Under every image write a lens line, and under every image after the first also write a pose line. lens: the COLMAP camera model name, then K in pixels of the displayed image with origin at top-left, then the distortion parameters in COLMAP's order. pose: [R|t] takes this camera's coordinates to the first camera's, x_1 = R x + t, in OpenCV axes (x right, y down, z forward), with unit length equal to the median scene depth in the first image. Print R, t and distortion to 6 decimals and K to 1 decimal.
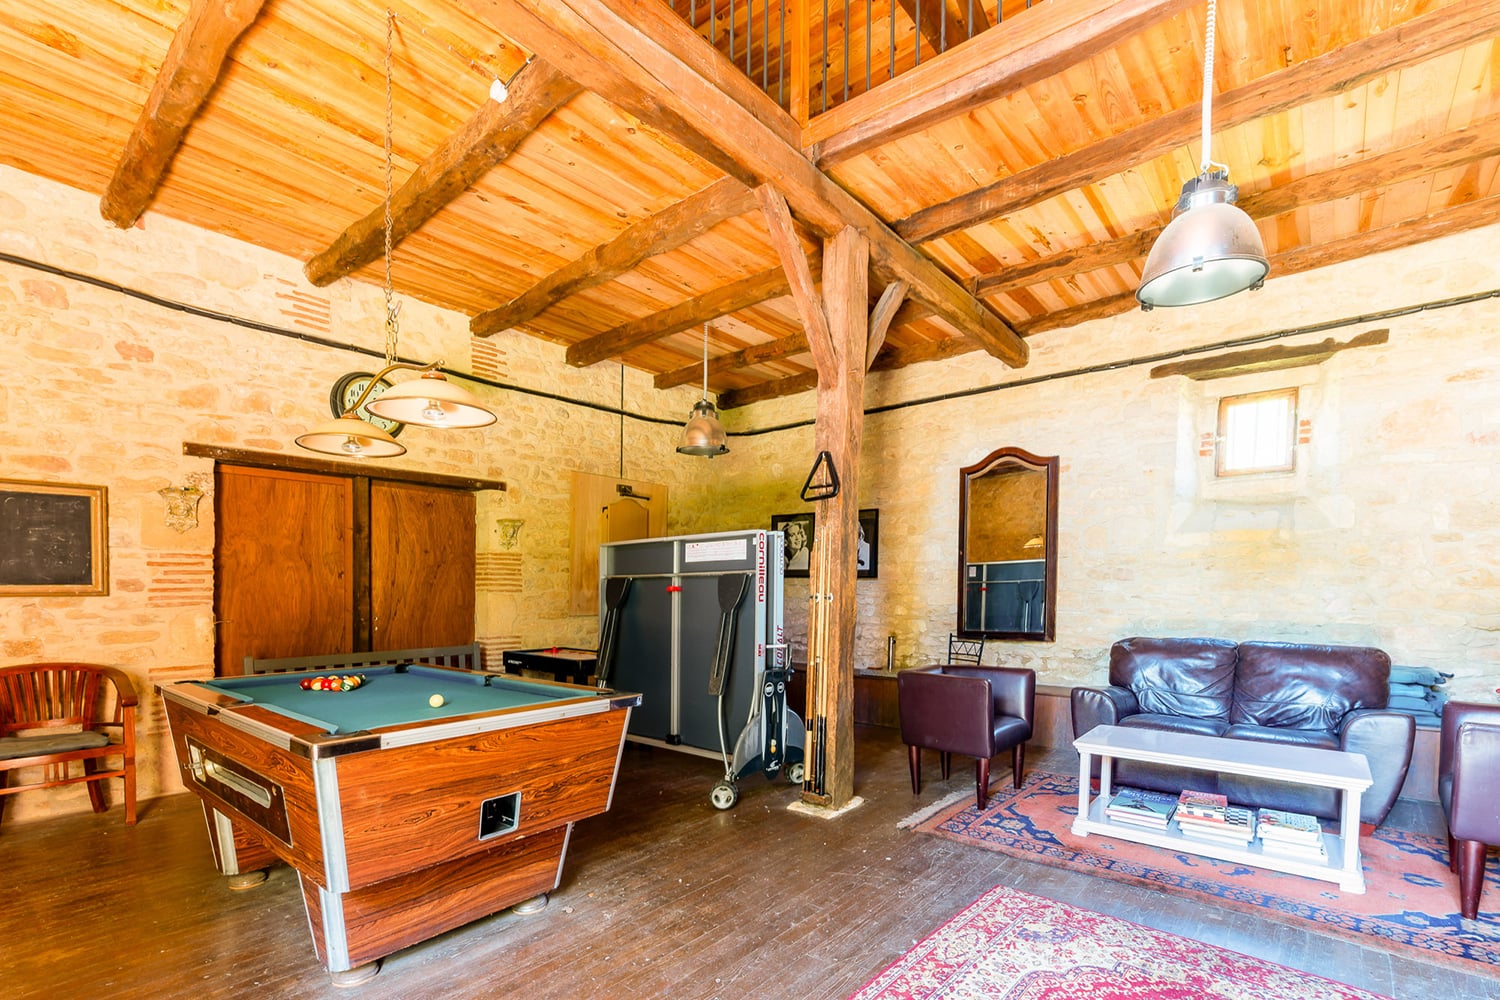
lens RADIAL K [[651.5, 0, 757.0], [0, 651.5, 508.6], [0, 0, 1]] dist [-0.000851, 0.000223]
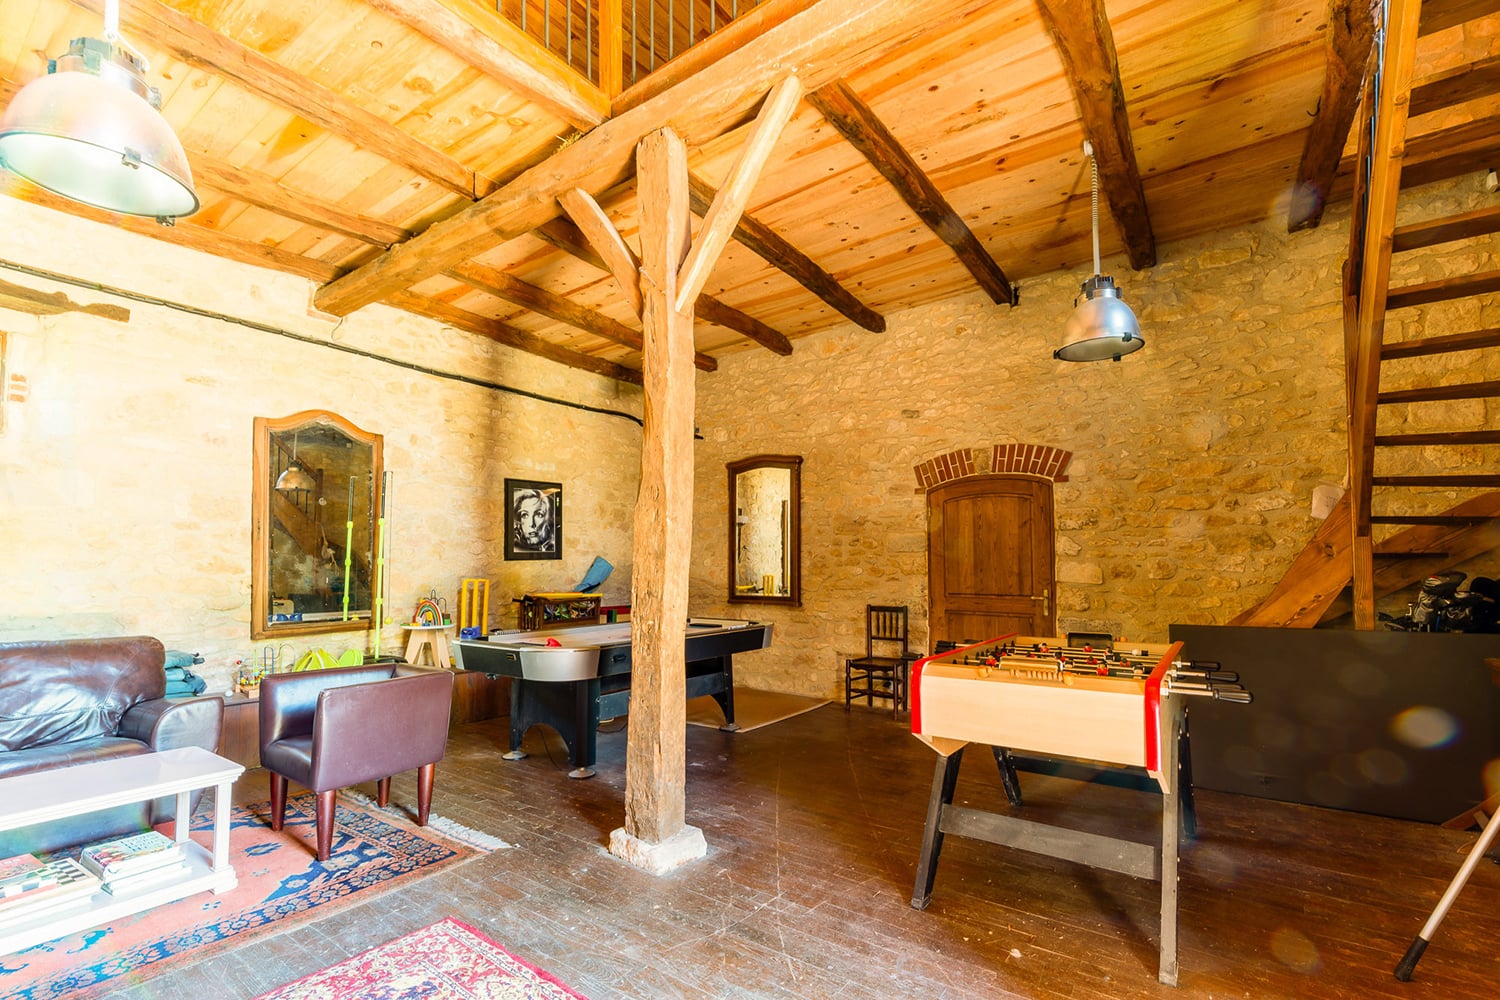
lens RADIAL K [[651.5, 0, 757.0], [0, 651.5, 508.6], [0, 0, 1]] dist [-0.000851, 0.000223]
pose [[-0.053219, 0.093991, 0.994150, -0.070553], [-0.115551, 0.988293, -0.099623, 0.022048], [-0.991875, -0.120177, -0.041735, 0.181967]]
